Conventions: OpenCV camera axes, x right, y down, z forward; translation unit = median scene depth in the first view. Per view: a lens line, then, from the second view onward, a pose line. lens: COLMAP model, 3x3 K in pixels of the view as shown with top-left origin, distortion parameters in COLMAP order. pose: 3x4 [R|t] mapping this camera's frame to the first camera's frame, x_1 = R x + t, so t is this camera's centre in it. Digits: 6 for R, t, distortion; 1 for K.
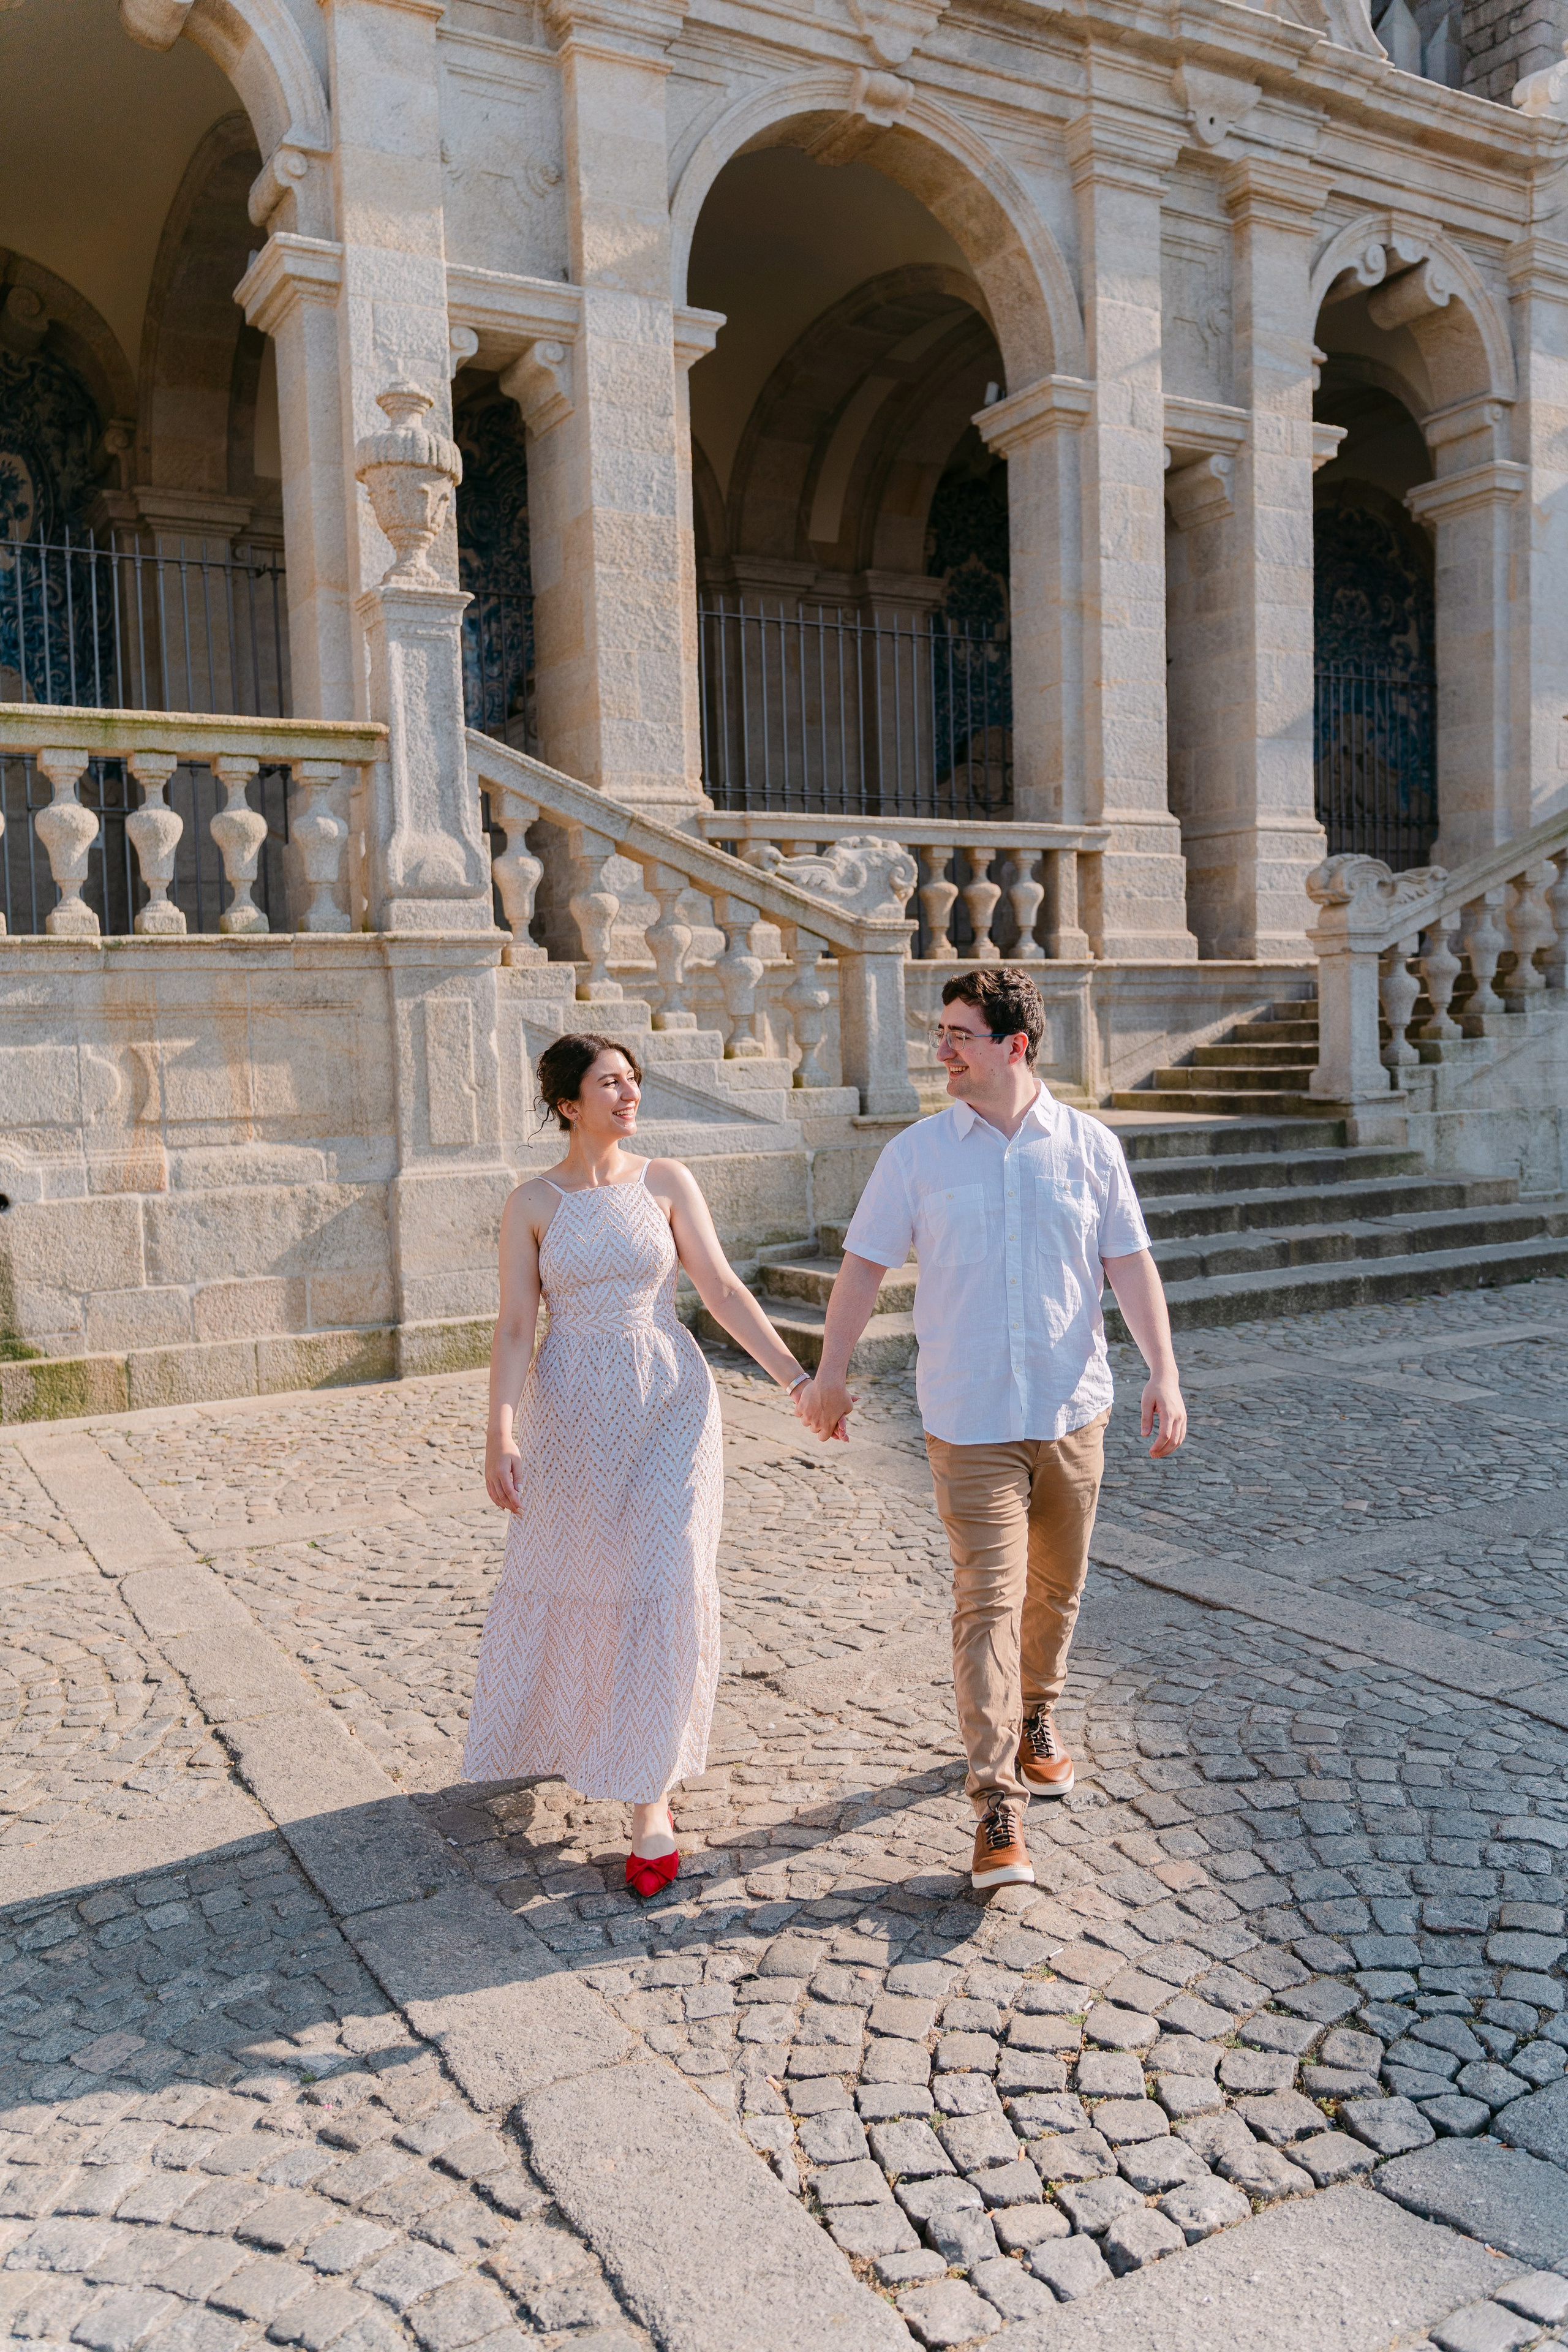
lens RADIAL K [[1930.8, 0, 806.8], [0, 1930.8, 1174.9], [0, 0, 1]] dist [0.004744, -0.003243]
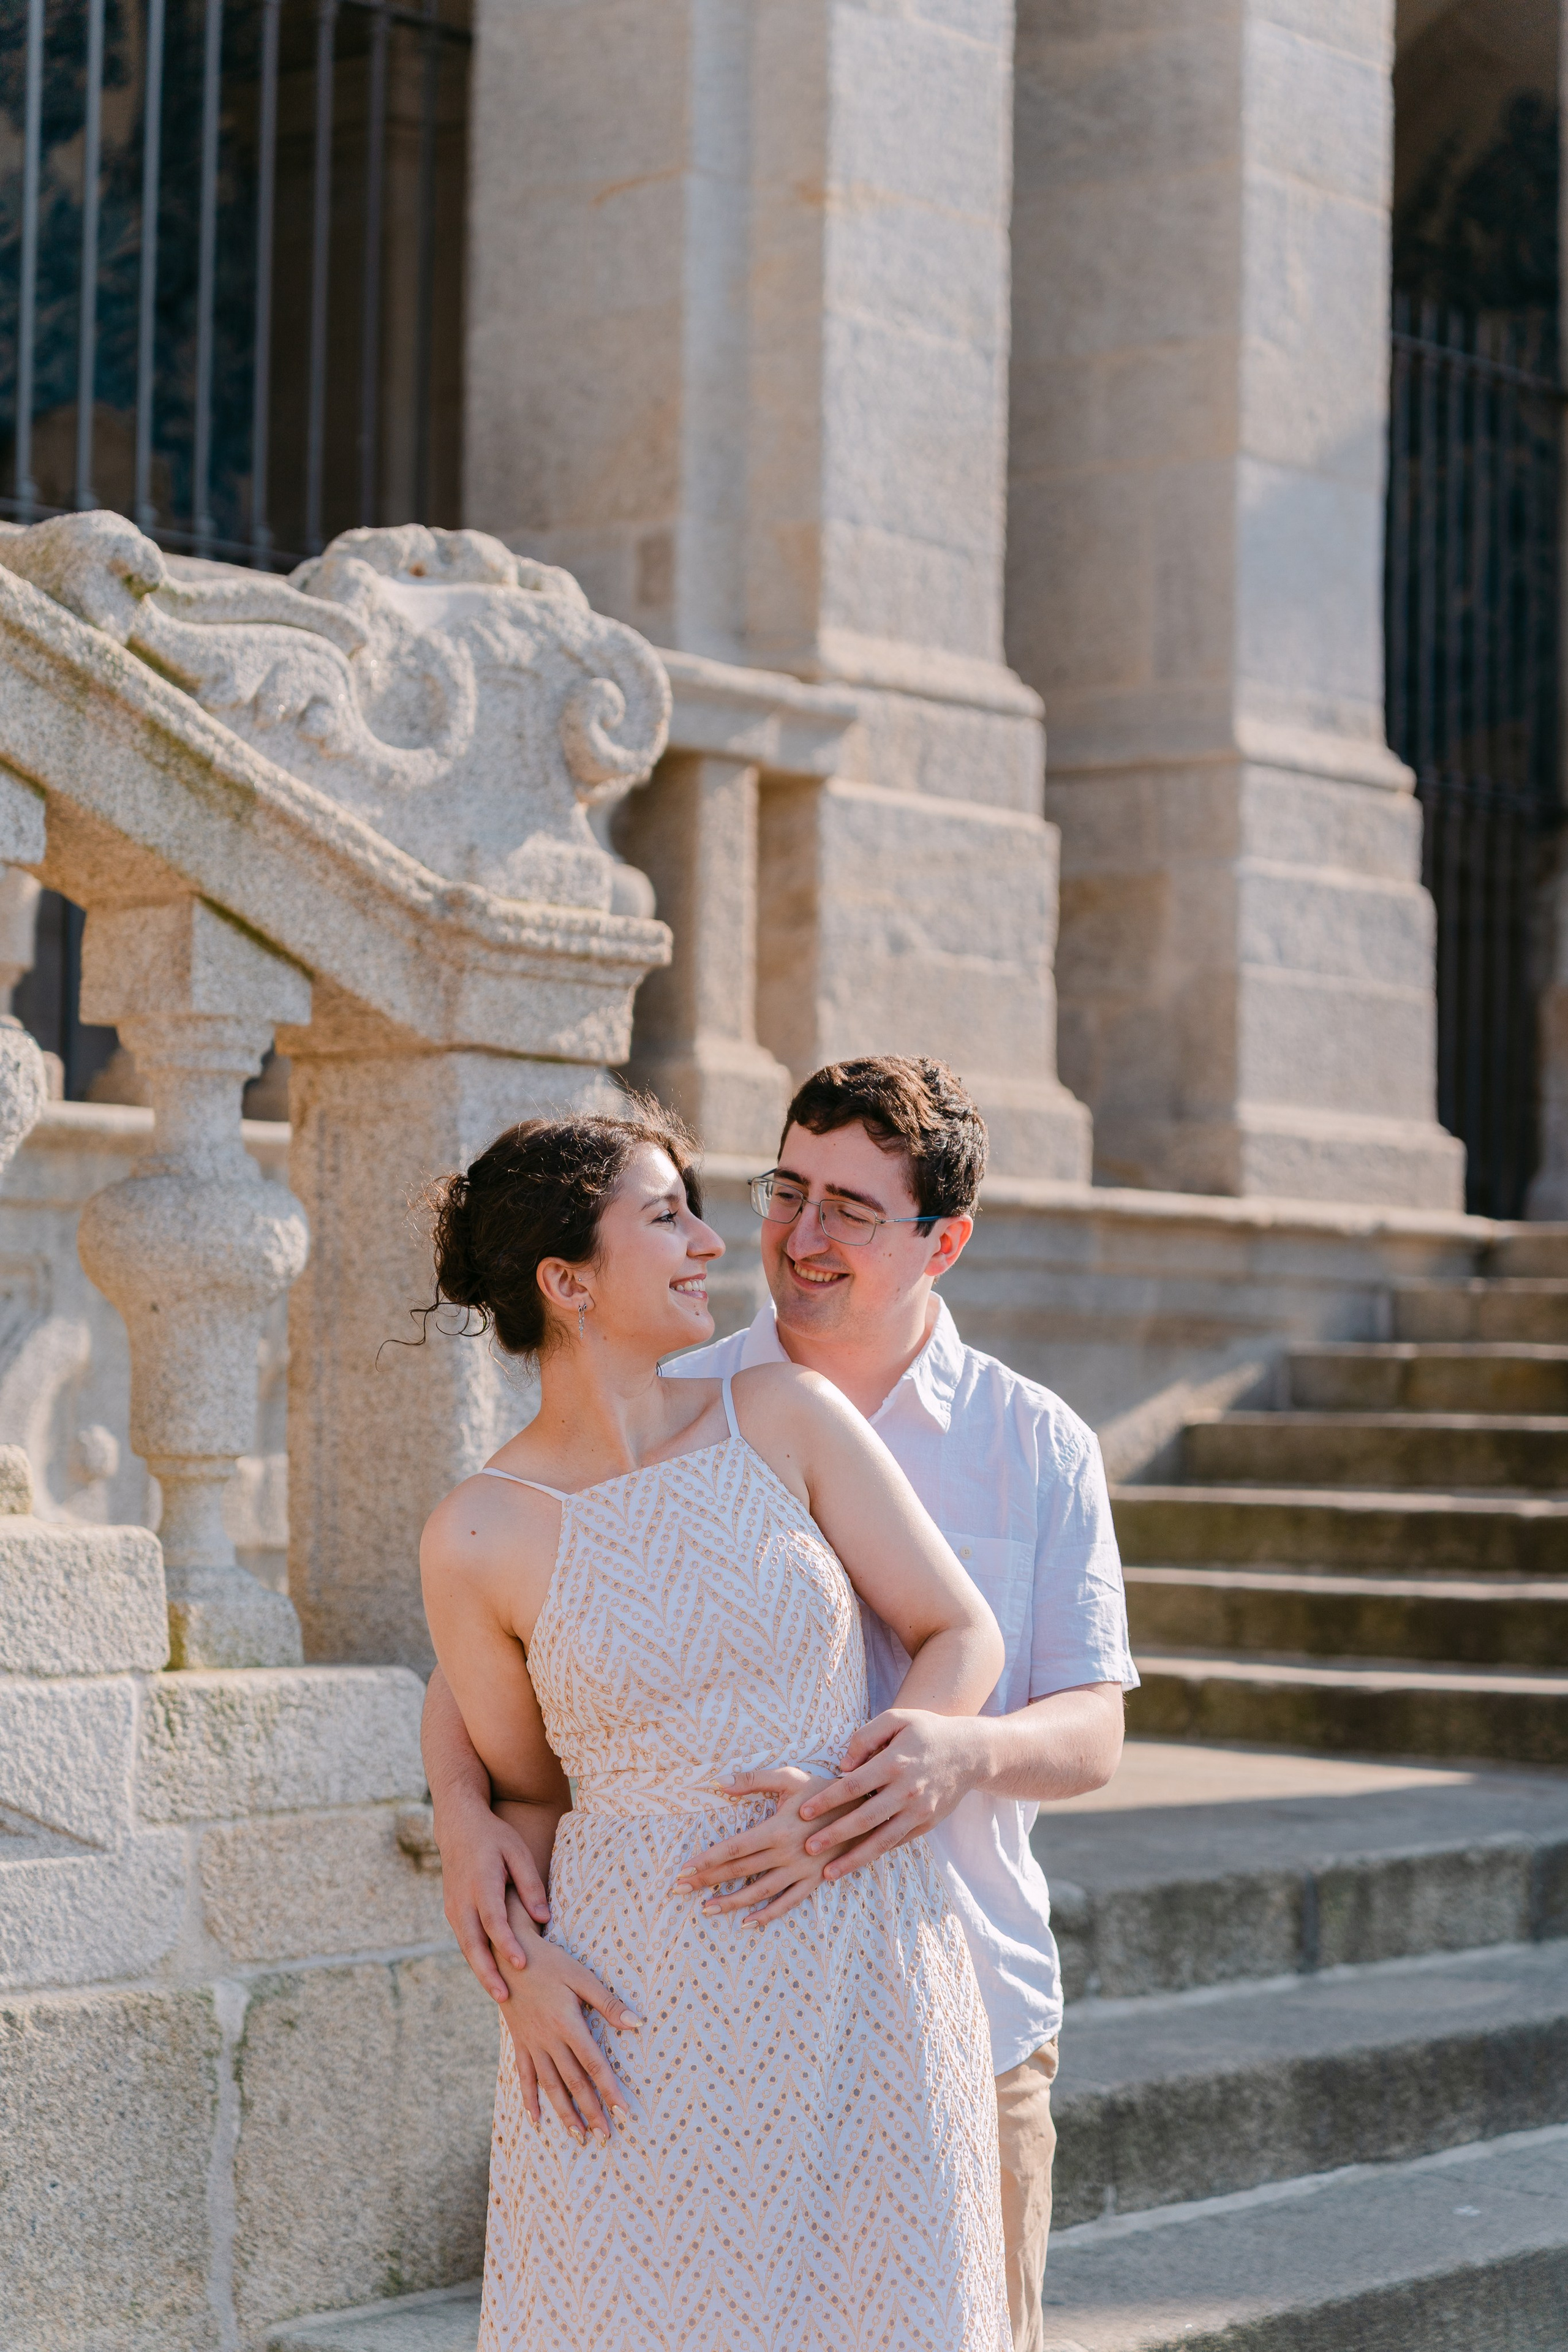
lens RADIAL K [[4972.4, 0, 784.5], [0, 4972.4, 1168.7], [0, 0, 1]] dist [-0.019440, 0.000000]
pose [[0.937258, 0.057734, 0.343823, -0.118308], [-0.016367, 0.992392, -0.122024, -0.031409], [-0.348252, 0.108741, 0.931072, 0.433077]]
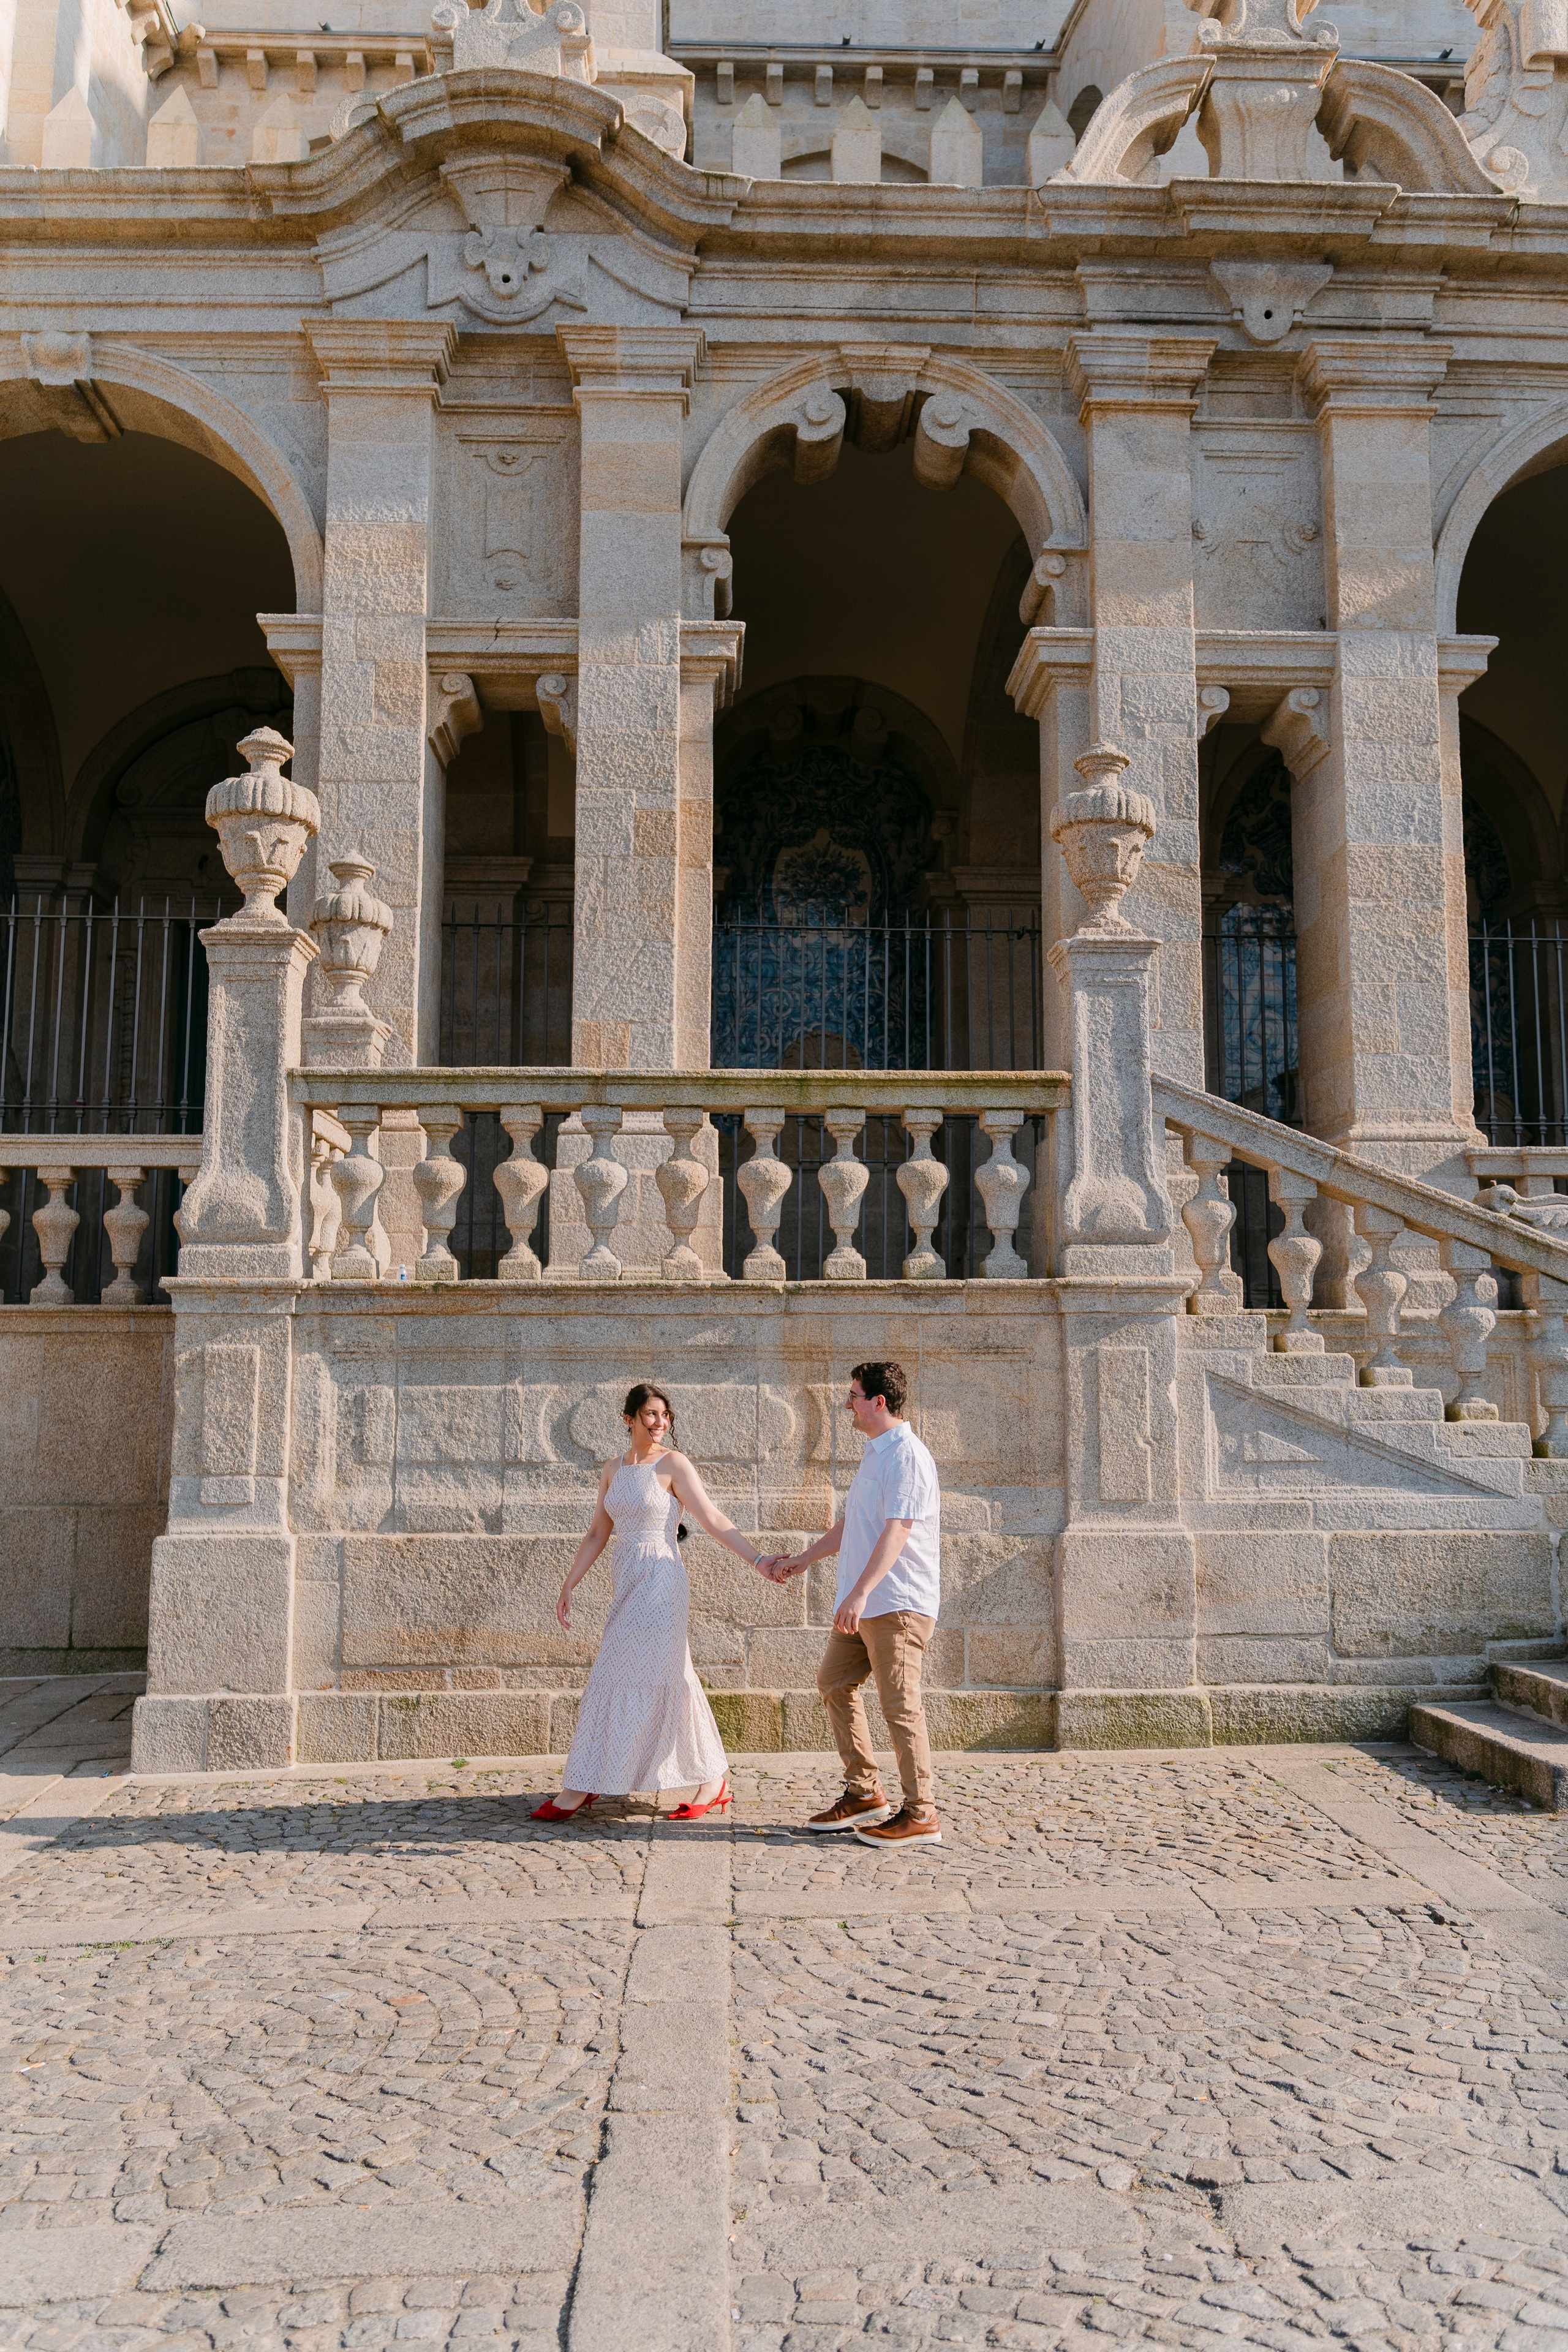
lens RADIAL K [[1930.8, 0, 778.7], [0, 1930.8, 1165.9], [0, 0, 1]] dist [0.004744, -0.003243]
pose [[0.884373, -0.022744, -0.466226, 0.091646], [-0.061872, 0.984287, -0.165380, -0.008402], [0.462662, 0.175104, 0.869070, 0.056778]]
